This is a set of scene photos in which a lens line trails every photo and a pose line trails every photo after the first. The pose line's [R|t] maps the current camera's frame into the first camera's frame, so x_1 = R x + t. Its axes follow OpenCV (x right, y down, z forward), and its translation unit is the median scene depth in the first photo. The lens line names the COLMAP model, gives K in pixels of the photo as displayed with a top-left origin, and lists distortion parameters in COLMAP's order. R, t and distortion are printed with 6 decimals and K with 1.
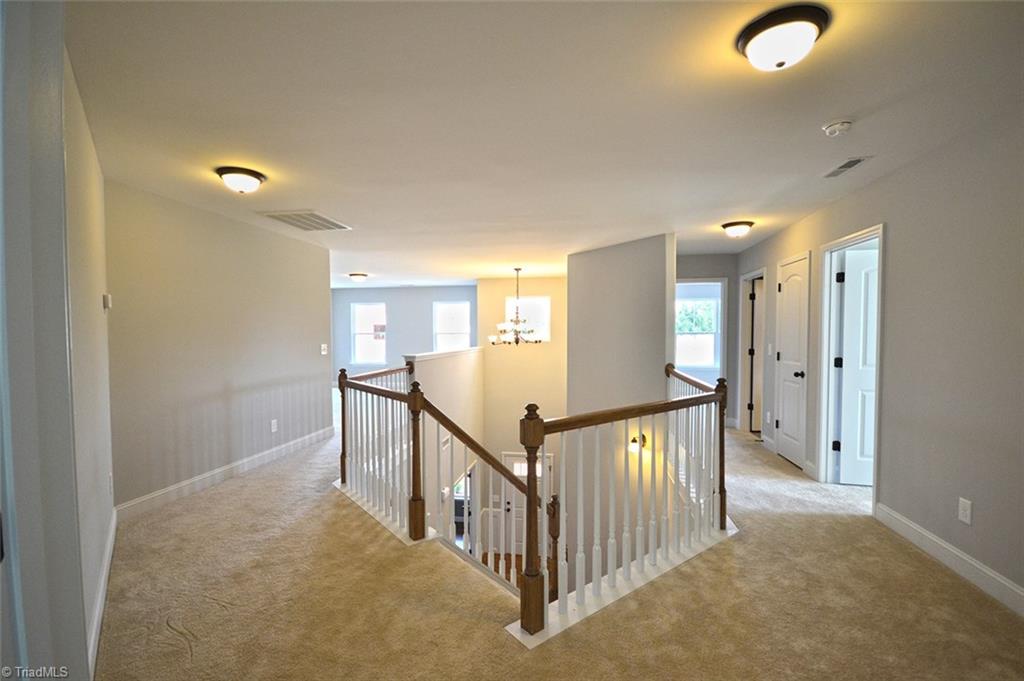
lens RADIAL K [[456.4, 0, 507.5], [0, 456.4, 346.9], [0, 0, 1]] dist [0.003323, -0.008915]
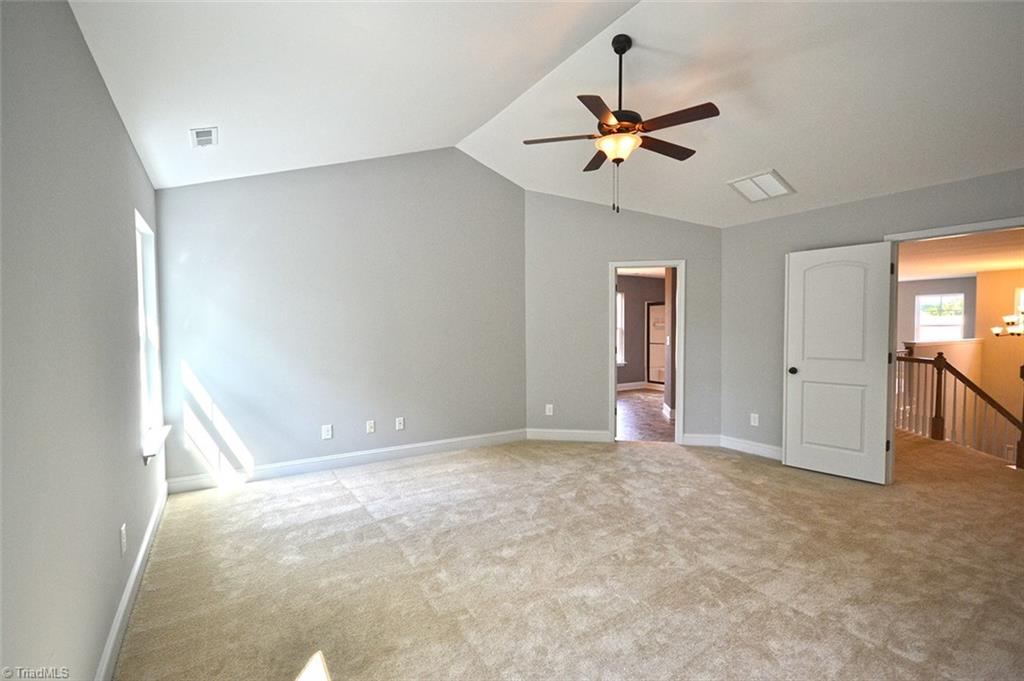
lens RADIAL K [[456.4, 0, 507.5], [0, 456.4, 346.9], [0, 0, 1]] dist [0.003323, -0.008915]
pose [[0.664035, 0.034060, -0.746925, -0.000109], [-0.022001, 0.999419, 0.026014, 0.018878], [0.747377, -0.000841, 0.664399, -0.578620]]
